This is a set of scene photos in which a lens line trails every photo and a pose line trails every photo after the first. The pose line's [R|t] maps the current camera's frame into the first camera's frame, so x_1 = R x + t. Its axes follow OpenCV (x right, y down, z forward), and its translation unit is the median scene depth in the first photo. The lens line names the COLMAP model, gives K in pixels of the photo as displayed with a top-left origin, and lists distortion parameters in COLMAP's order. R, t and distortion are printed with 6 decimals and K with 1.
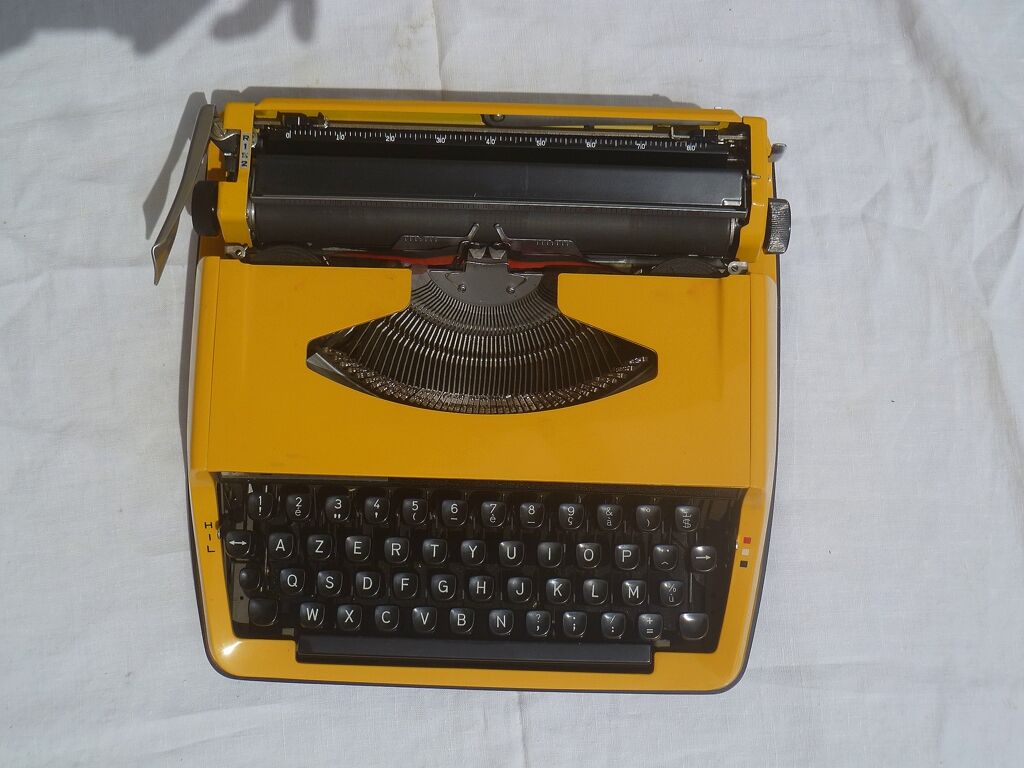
lens RADIAL K [[1383.0, 0, 495.8], [0, 1383.0, 387.6], [0, 0, 1]] dist [-0.139133, 0.329845]
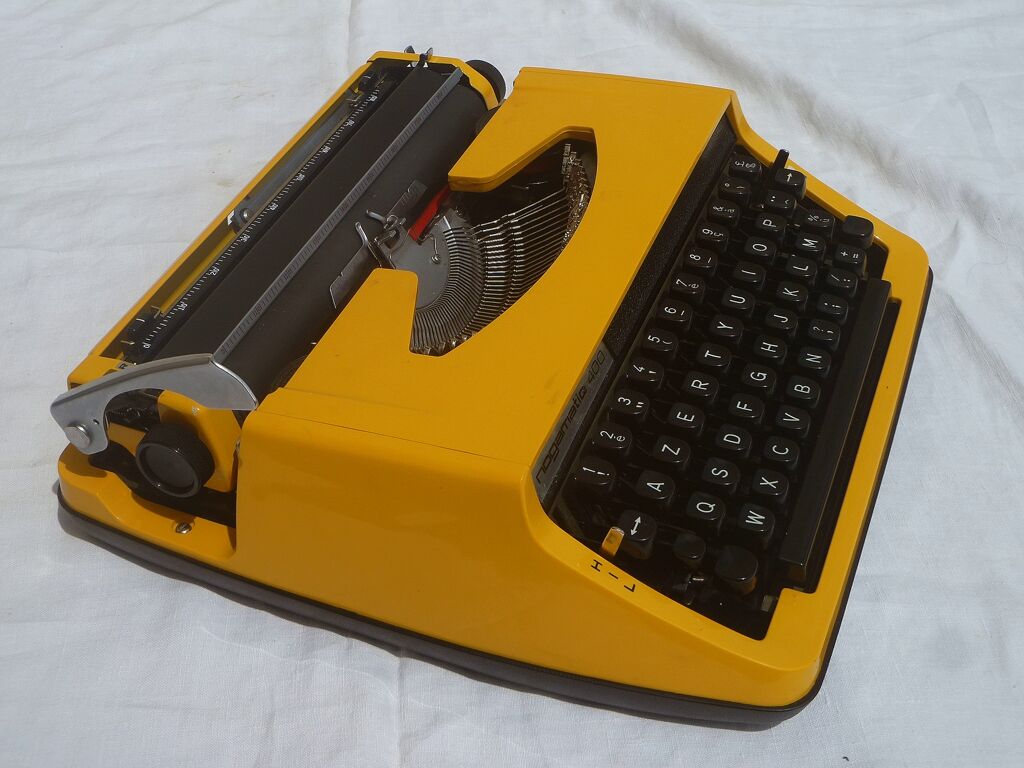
lens RADIAL K [[1383.0, 0, 495.8], [0, 1383.0, 387.6], [0, 0, 1]] dist [-0.139133, 0.329845]
pose [[0.349228, -0.625474, 0.697726, -0.643266], [0.934045, 0.291825, -0.205906, 0.167638], [-0.074824, 0.723616, 0.686135, 0.476581]]
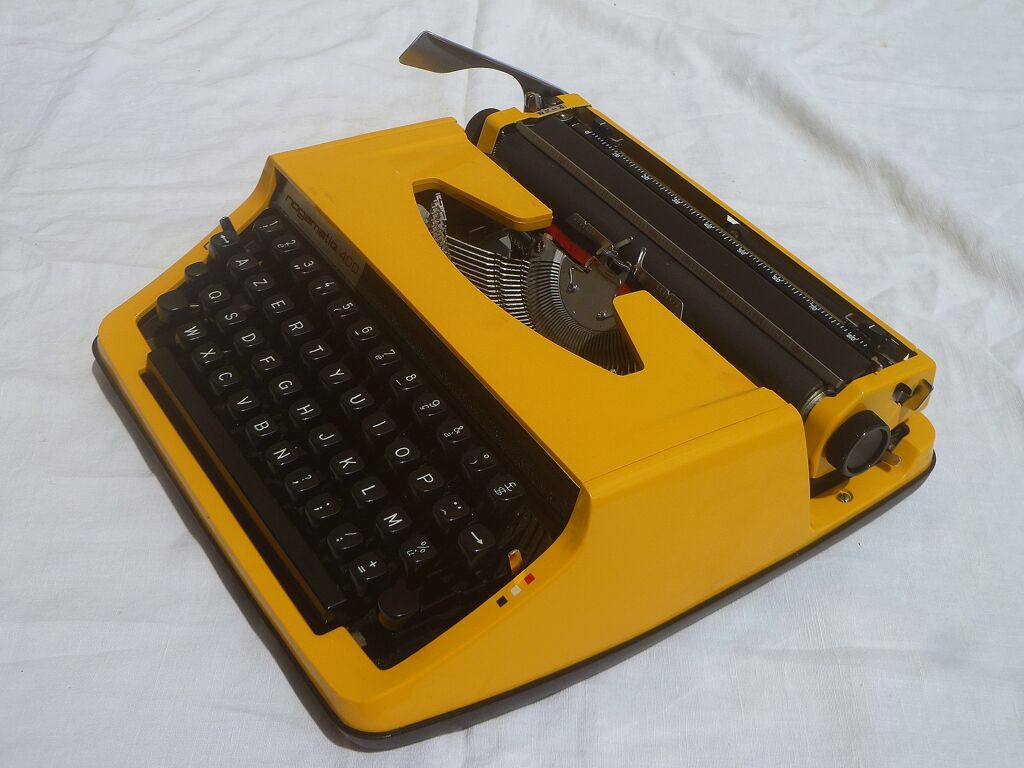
lens RADIAL K [[1383.0, 0, 495.8], [0, 1383.0, 387.6], [0, 0, 1]] dist [-0.139133, 0.329845]
pose [[0.565642, 0.558653, -0.606593, 0.572438], [-0.822994, 0.429027, -0.372313, 0.361955], [0.052252, 0.709818, 0.702444, 0.389714]]
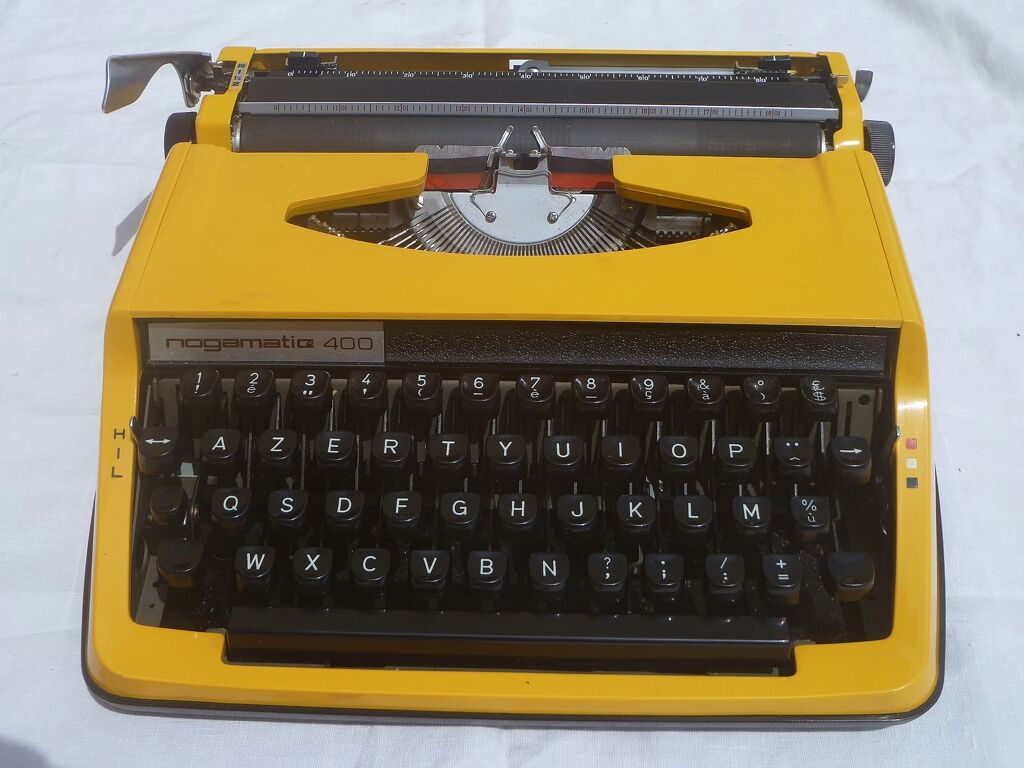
lens RADIAL K [[1383.0, 0, 495.8], [0, 1383.0, 387.6], [0, 0, 1]] dist [-0.139133, 0.329845]
pose [[0.999905, -0.003893, -0.013196, -0.012160], [-0.005012, 0.790148, -0.612896, 0.500239], [0.012812, 0.612904, 0.790053, 0.447518]]
